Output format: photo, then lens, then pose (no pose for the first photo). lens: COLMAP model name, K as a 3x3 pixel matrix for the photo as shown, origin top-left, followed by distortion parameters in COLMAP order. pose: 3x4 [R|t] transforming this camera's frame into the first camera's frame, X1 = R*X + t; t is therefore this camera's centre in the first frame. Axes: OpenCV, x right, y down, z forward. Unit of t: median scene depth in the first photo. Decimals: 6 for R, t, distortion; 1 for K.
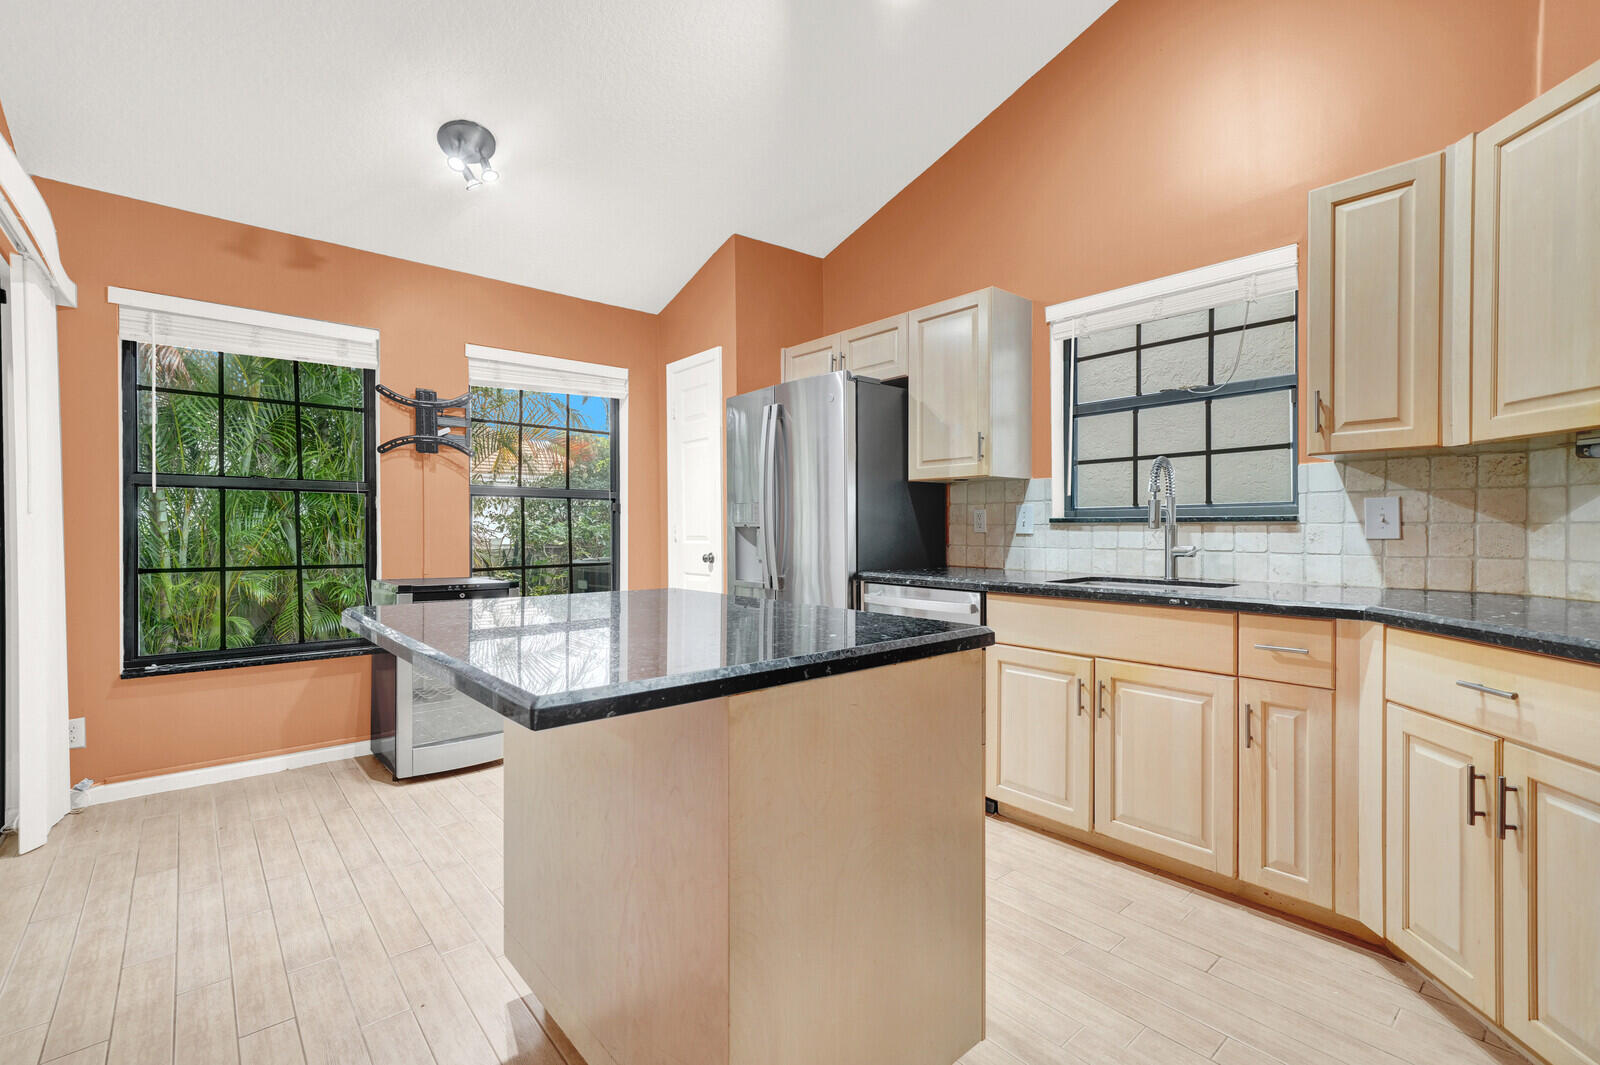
lens RADIAL K [[700.5, 0, 803.9], [0, 700.5, 529.9], [0, 0, 1]] dist [-0.000352, 0.000133]
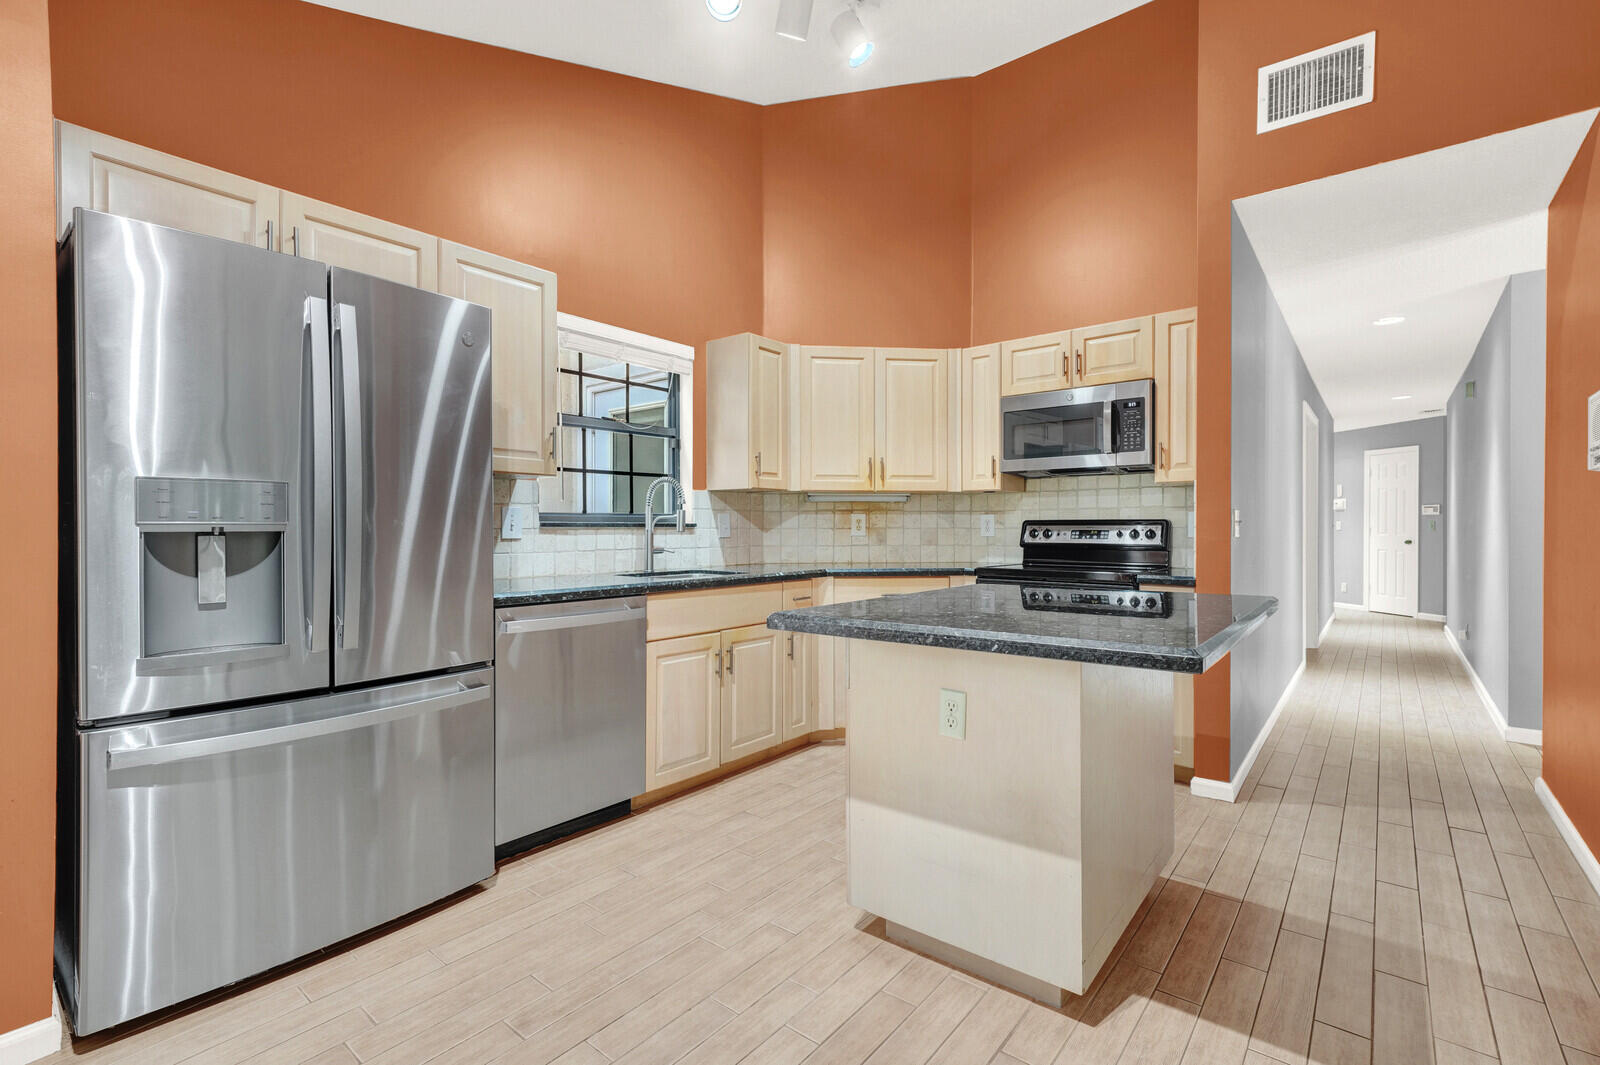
lens RADIAL K [[700.5, 0, 805.2], [0, 700.5, 531.8], [0, 0, 1]] dist [-0.000352, 0.000133]
pose [[-0.161359, 0.001475, 0.986895, -0.883246], [0.009991, 0.999950, 0.000139, 0.000556], [-0.986845, 0.009882, -0.161366, 1.044387]]
